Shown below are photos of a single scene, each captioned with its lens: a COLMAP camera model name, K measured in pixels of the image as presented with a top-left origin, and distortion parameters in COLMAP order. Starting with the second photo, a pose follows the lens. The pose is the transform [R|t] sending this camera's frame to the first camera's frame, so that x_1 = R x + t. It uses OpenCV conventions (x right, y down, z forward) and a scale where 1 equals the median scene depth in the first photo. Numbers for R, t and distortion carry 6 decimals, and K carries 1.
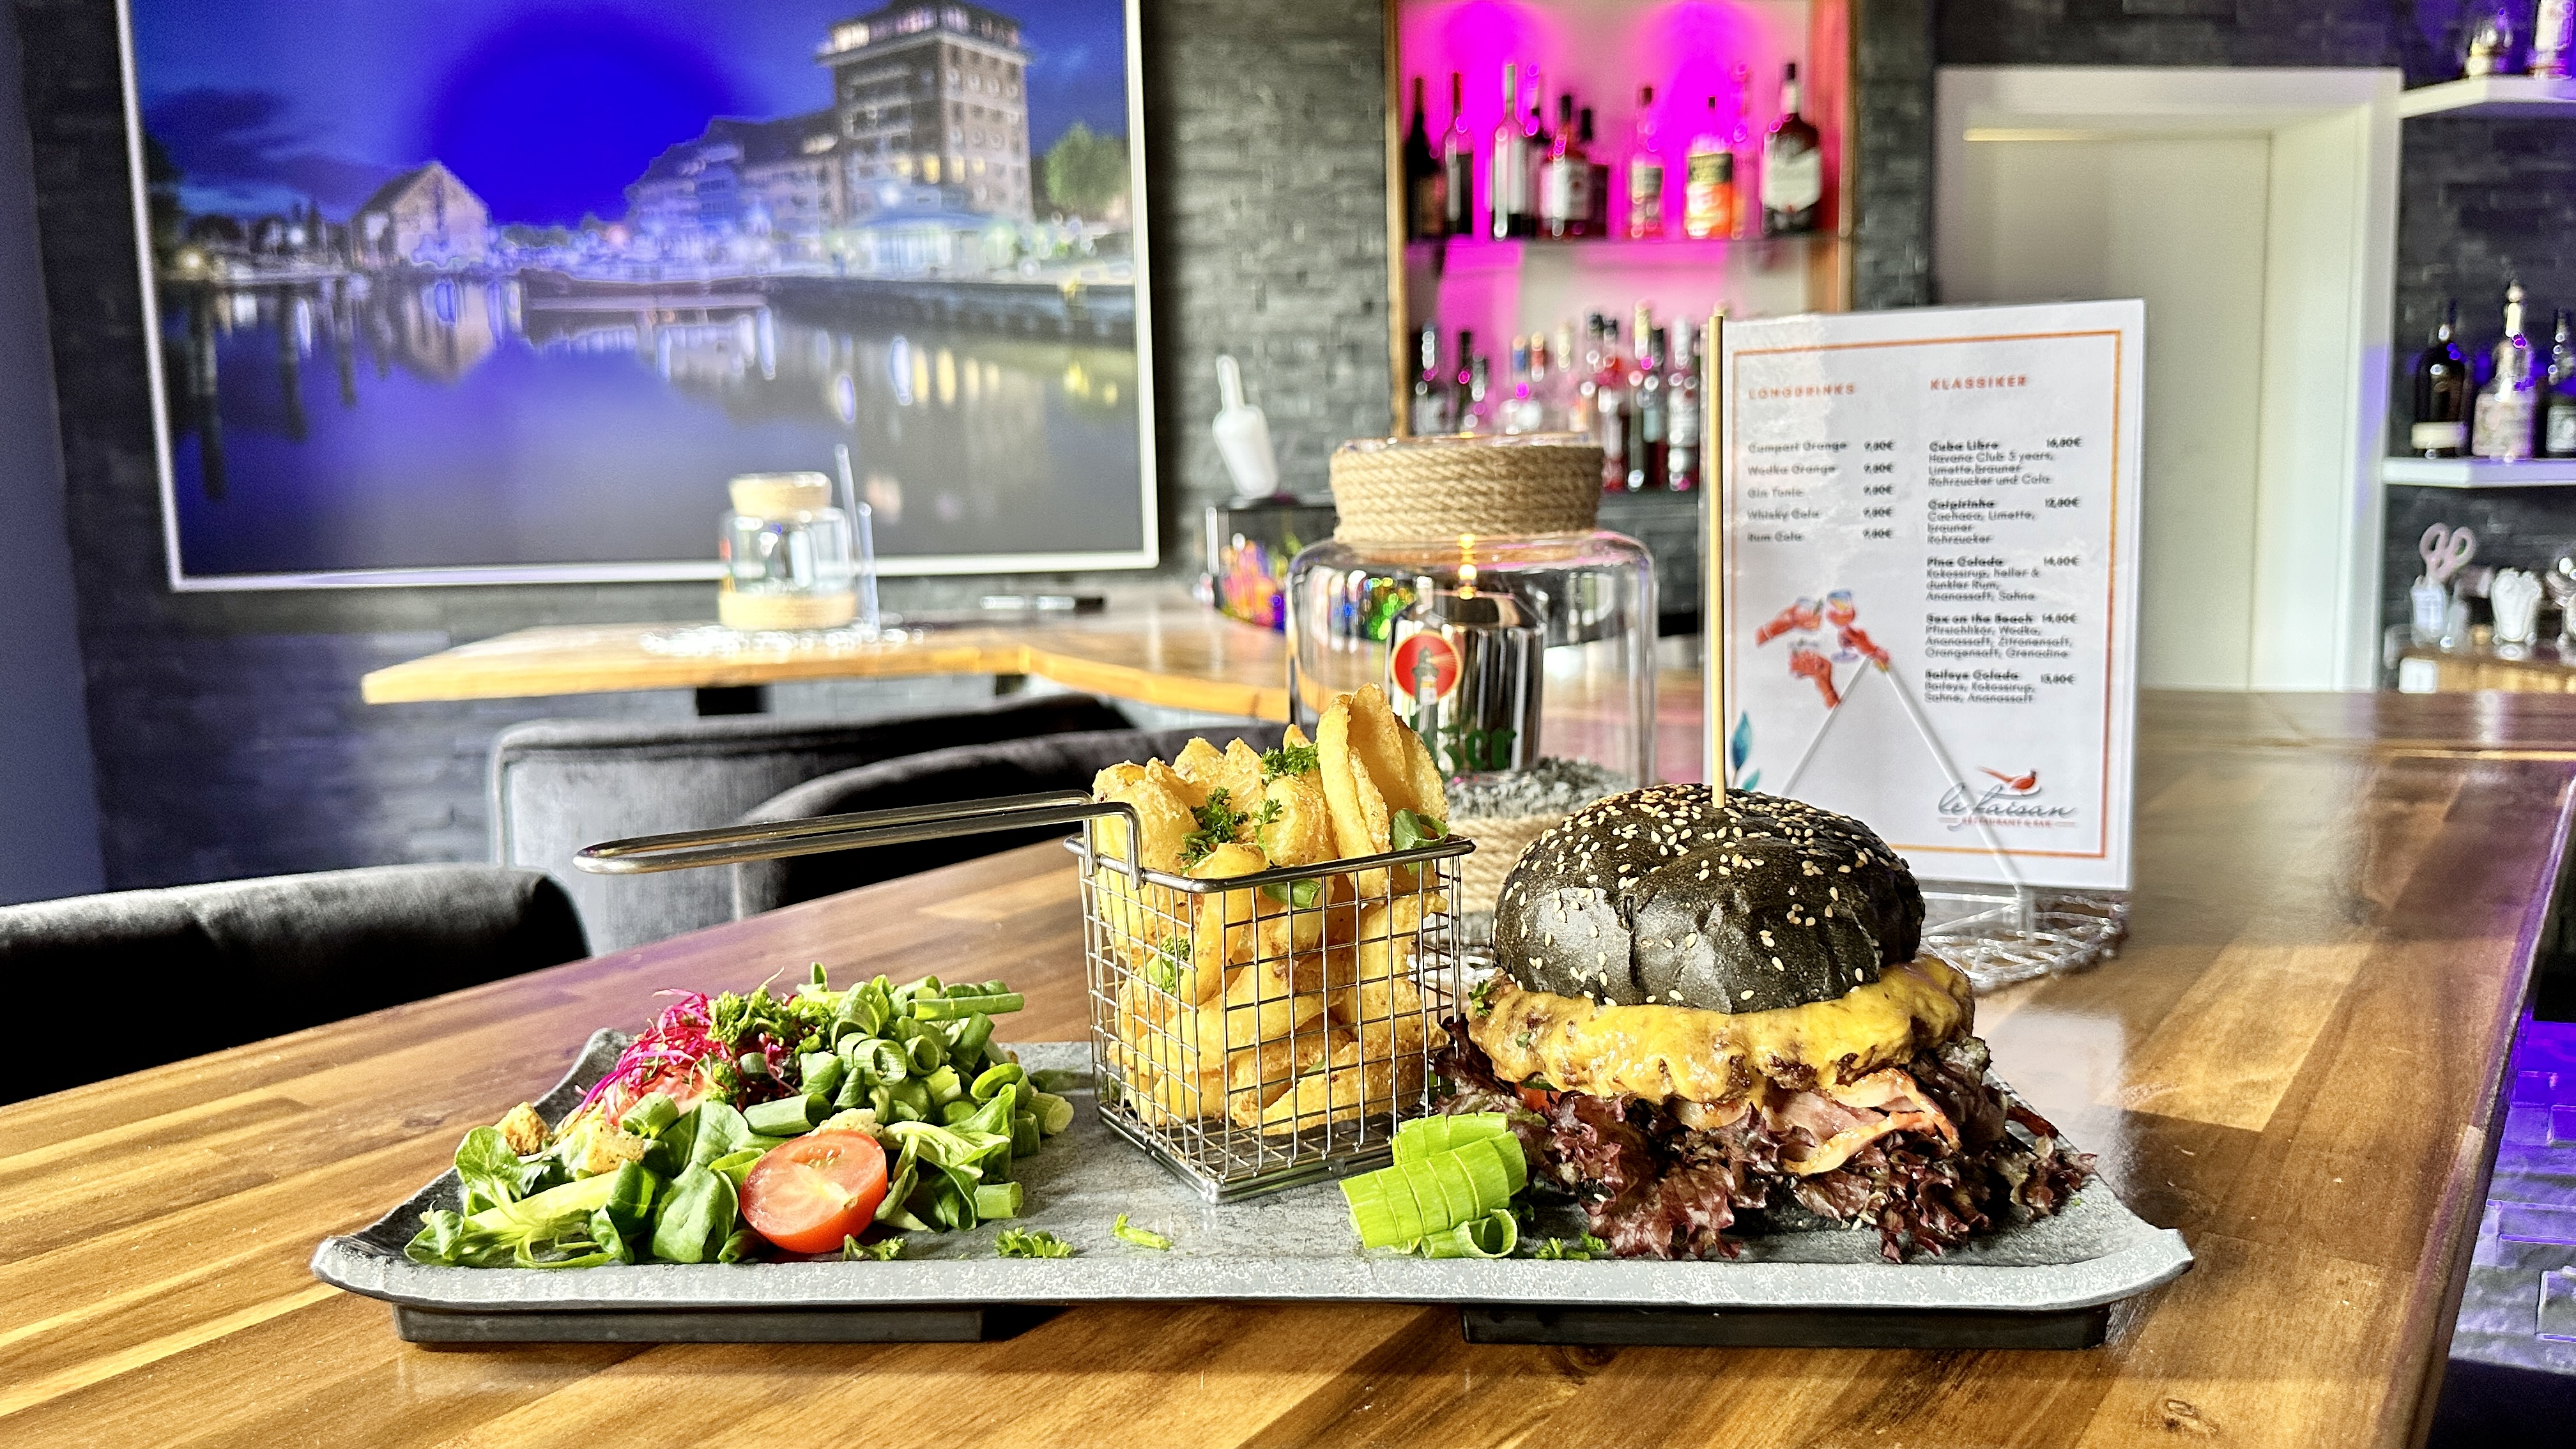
lens RADIAL K [[1843.9, 0, 1288.0], [0, 1843.9, 724.5], [0, 0, 1]] dist [0.134191, -0.263531]
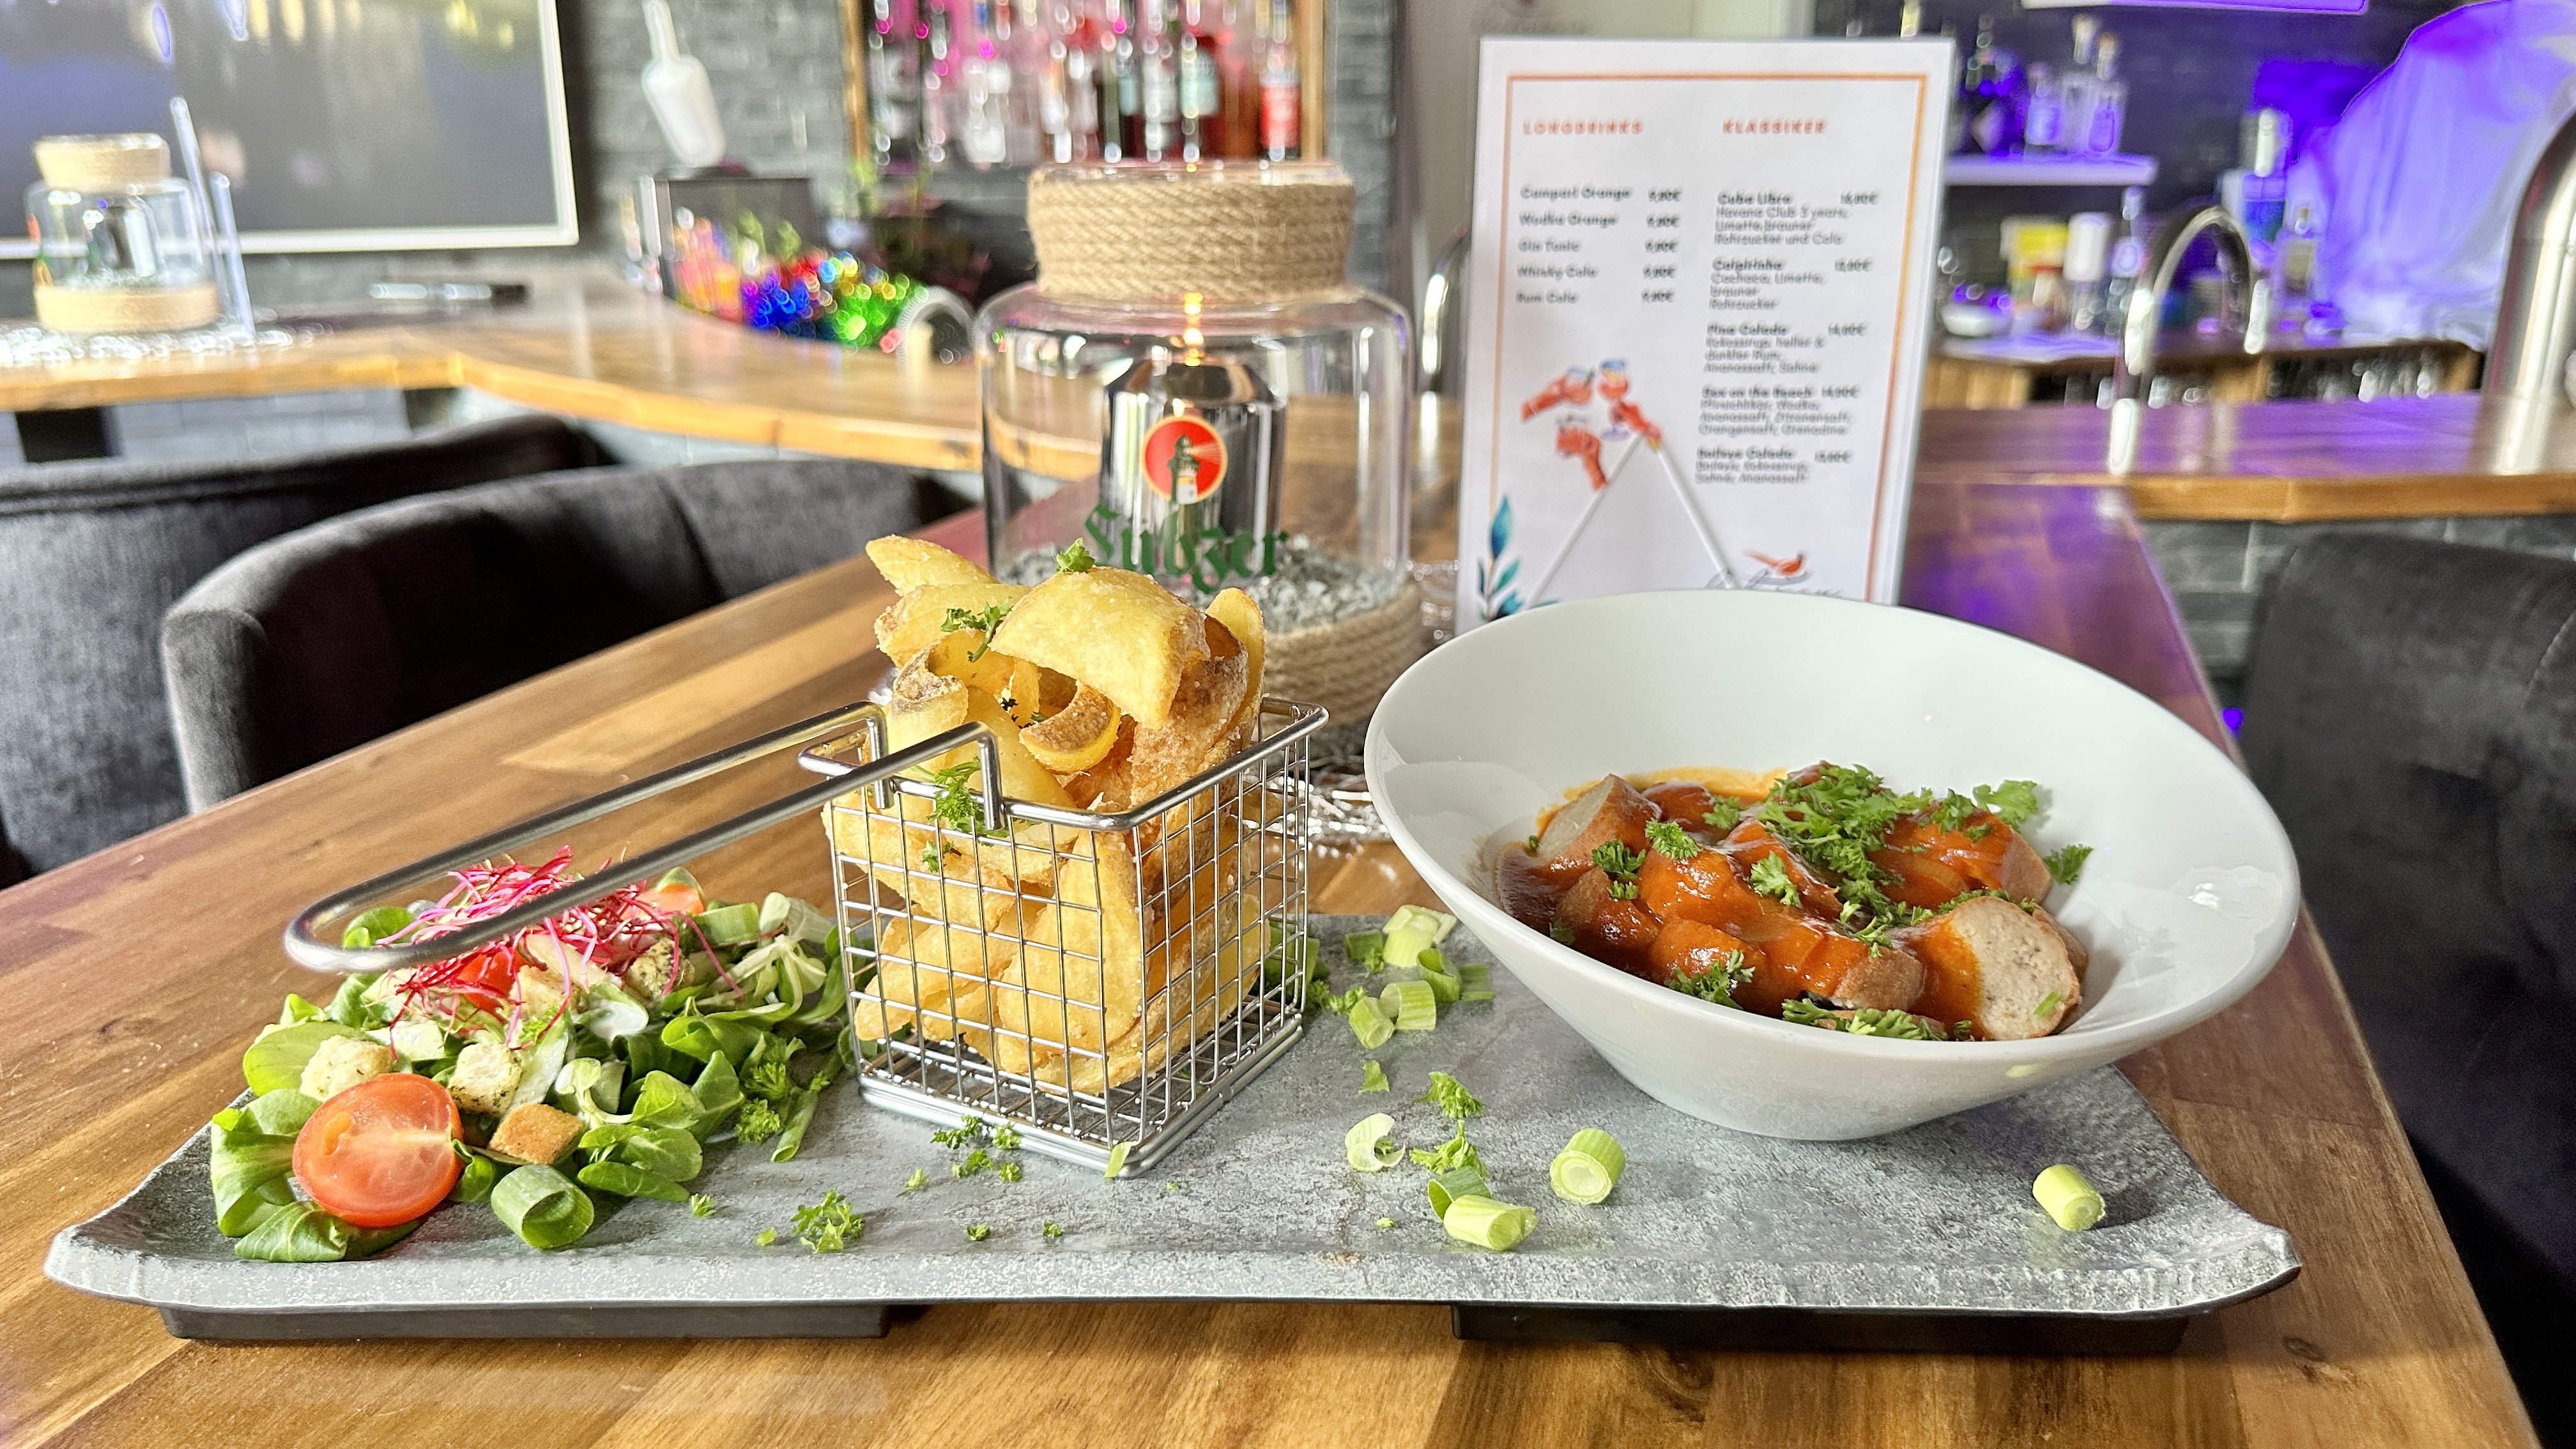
lens RADIAL K [[1843.9, 0, 1288.0], [0, 1843.9, 724.5], [0, 0, 1]] dist [0.134191, -0.263531]
pose [[0.951044, -0.064646, 0.302219, -0.137959], [0.011229, 0.984461, 0.175244, -0.057377], [-0.308852, -0.163271, 0.936992, 0.174618]]
